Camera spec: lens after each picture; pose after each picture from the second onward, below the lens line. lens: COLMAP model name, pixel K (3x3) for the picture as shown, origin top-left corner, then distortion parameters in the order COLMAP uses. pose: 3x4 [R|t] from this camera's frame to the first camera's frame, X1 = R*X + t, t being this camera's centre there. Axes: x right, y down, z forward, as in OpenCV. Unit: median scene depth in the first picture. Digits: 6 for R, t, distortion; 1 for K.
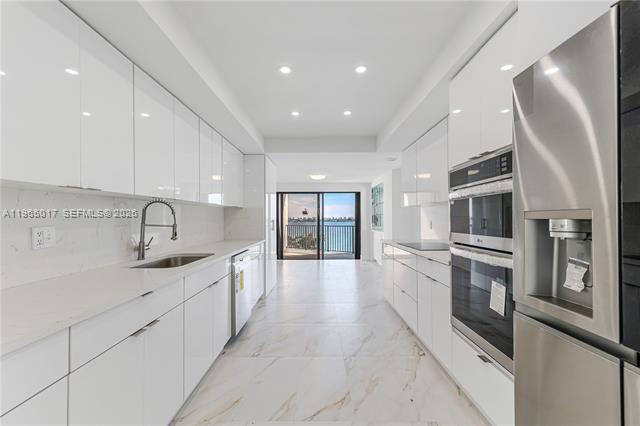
lens RADIAL K [[274.5, 0, 312.5], [0, 274.5, 215.7], [0, 0, 1]] dist [0.001139, 0.000268]
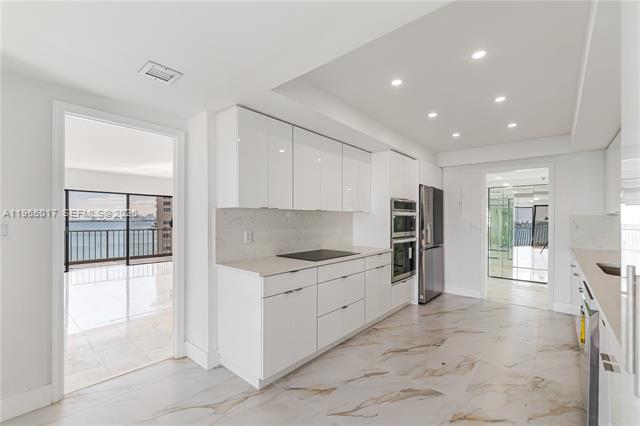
lens RADIAL K [[274.5, 0, 312.5], [0, 274.5, 215.7], [0, 0, 1]] dist [0.001139, 0.000268]
pose [[-0.761986, 0.009882, 0.647518, -0.227818], [-0.006195, 0.999727, -0.022547, -0.007528], [-0.647564, -0.021192, -0.761716, 2.191760]]
